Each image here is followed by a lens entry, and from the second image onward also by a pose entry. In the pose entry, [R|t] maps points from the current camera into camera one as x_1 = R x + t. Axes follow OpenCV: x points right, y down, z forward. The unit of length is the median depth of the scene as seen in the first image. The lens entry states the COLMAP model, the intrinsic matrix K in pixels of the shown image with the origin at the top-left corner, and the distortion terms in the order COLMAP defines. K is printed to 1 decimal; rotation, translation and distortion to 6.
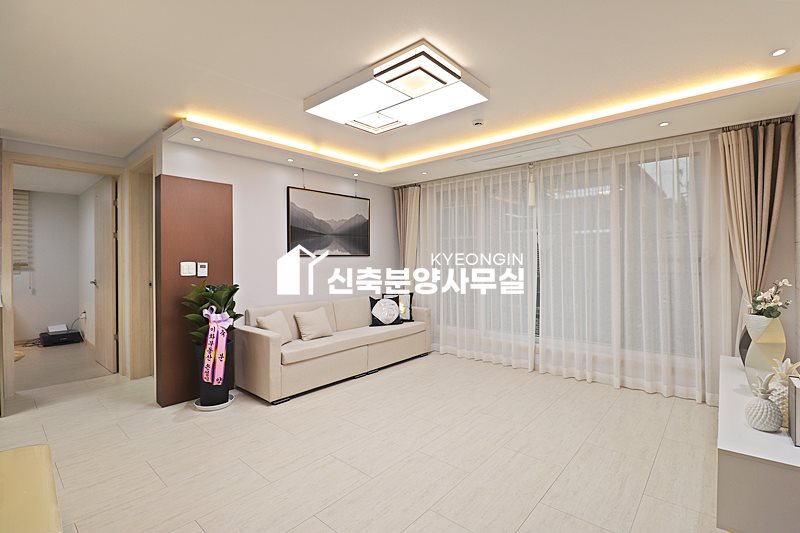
lens RADIAL K [[369.3, 0, 395.9], [0, 369.3, 258.2], [0, 0, 1]] dist [-0.003958, -0.010773]
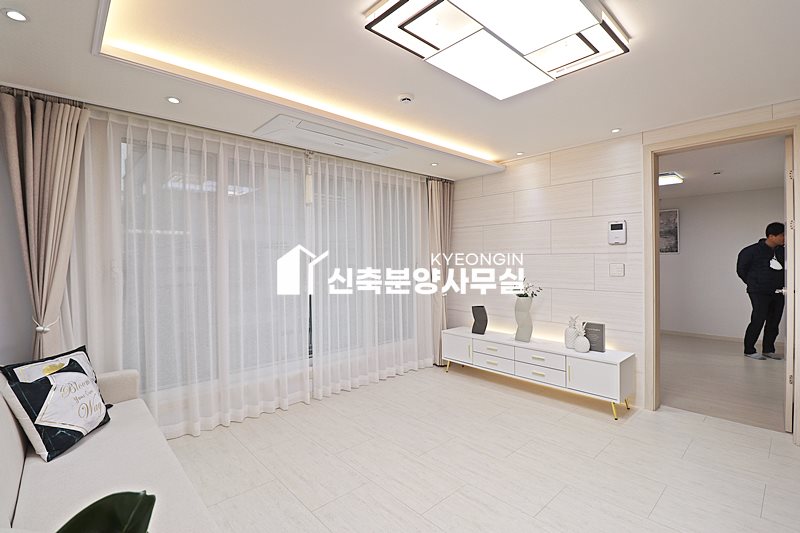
lens RADIAL K [[369.3, 0, 402.2], [0, 369.3, 263.7], [0, 0, 1]] dist [-0.003958, -0.010773]
pose [[0.104100, -0.005691, 0.994551, -0.495919], [0.001417, 0.999983, 0.005574, -0.011675], [-0.994566, 0.000829, 0.104106, 0.801497]]
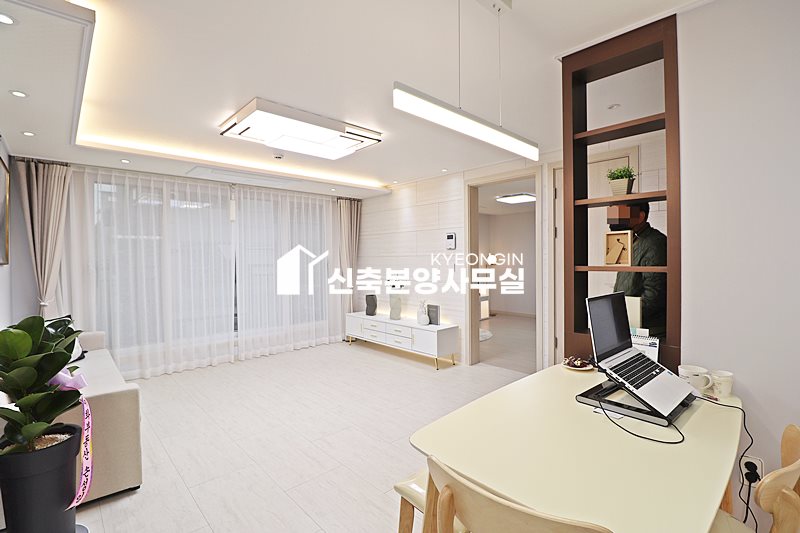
lens RADIAL K [[369.3, 0, 404.5], [0, 369.3, 265.3], [0, 0, 1]] dist [-0.003958, -0.010773]
pose [[0.093371, -0.011741, 0.995562, -0.840417], [0.003431, 0.999928, 0.011471, -0.013174], [-0.995625, 0.002345, 0.093404, 0.401695]]
